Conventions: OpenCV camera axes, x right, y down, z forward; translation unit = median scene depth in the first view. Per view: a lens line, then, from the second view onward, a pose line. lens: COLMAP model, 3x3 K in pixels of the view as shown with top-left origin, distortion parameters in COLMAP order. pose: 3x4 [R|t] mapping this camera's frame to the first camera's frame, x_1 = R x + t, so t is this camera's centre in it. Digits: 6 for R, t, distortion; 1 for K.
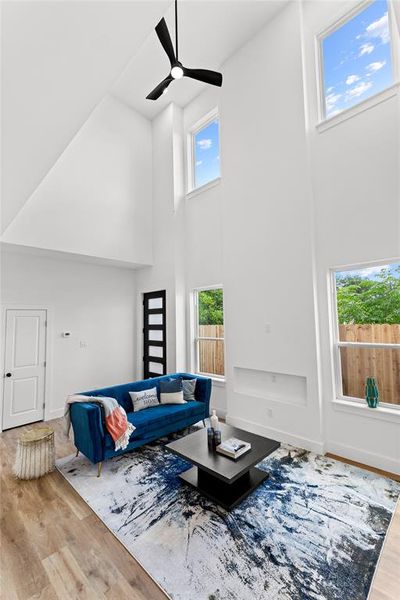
lens RADIAL K [[256.2, 0, 197.1], [0, 256.2, 287.4], [0, 0, 1]] dist [0.001782, 0.000156]
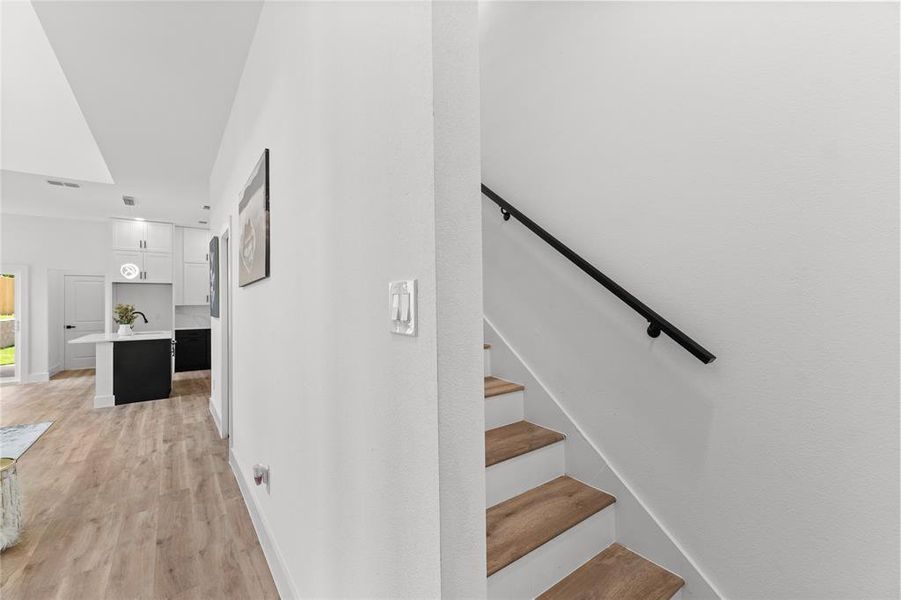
lens RADIAL K [[384.7, 0, 450.5], [0, 384.7, 300.0], [0, 0, 1]] dist [0.001782, 0.000156]
pose [[-0.984859, 0.036923, 0.169377, -1.893837], [0.014909, 0.991475, -0.129442, 0.432259], [-0.172712, -0.124957, -0.977014, 1.851699]]
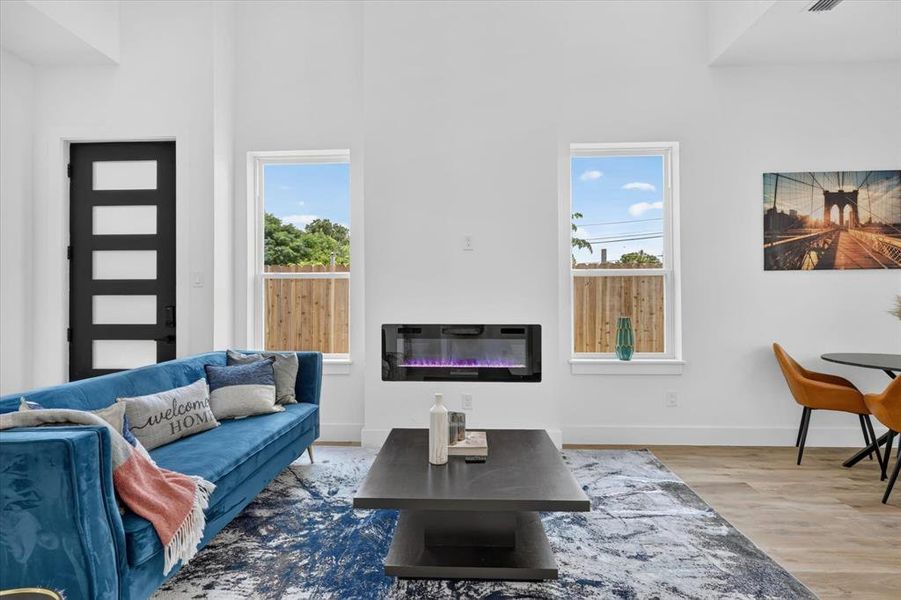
lens RADIAL K [[420.5, 0, 450.5], [0, 420.5, 300.0], [0, 0, 1]] dist [-0.001250, -0.000763]
pose [[0.748528, 0.022563, 0.662720, -0.444650], [-0.094726, 0.992809, 0.073190, 0.318771], [-0.656303, -0.117562, 0.745282, 0.558849]]
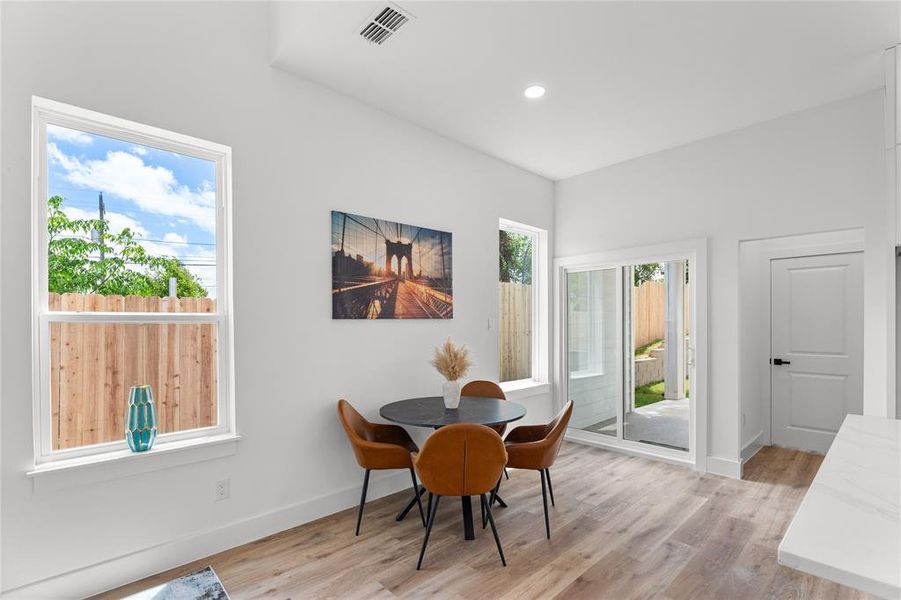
lens RADIAL K [[419.8, 0, 452.9], [0, 419.8, 325.5], [0, 0, 1]] dist [-0.002024, -0.000263]
pose [[0.040352, 0.020386, 0.998978, -0.001194], [-0.117448, 0.992958, -0.015519, 0.226570], [-0.992259, -0.116701, 0.042463, 0.516110]]
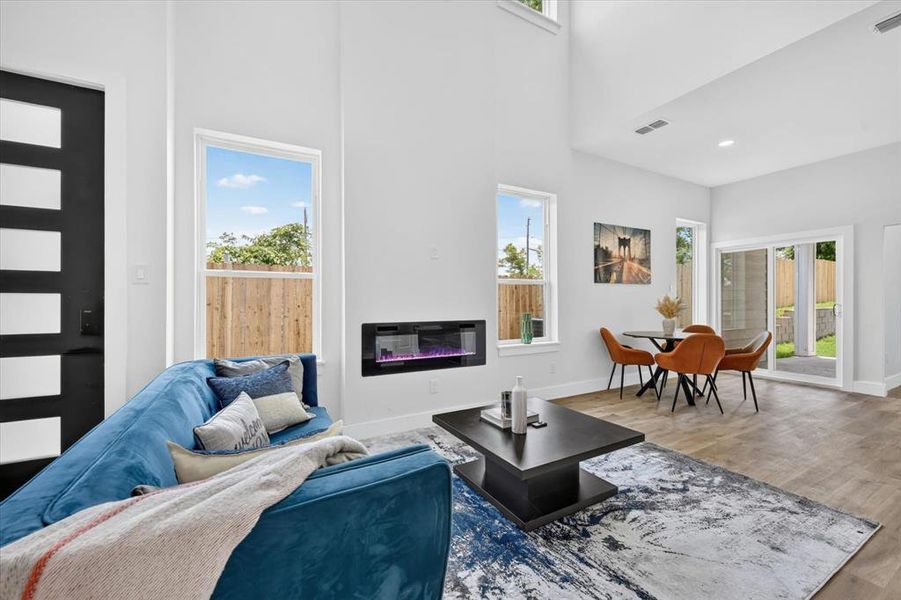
lens RADIAL K [[352.7, 0, 450.5], [0, 352.7, 300.0], [0, 0, 1]] dist [-0.000233, 0.000028]
pose [[0.299988, 0.025549, 0.953601, -0.758610], [-0.120454, 0.992655, 0.011298, 0.384773], [-0.946307, -0.118254, 0.300862, 1.053948]]
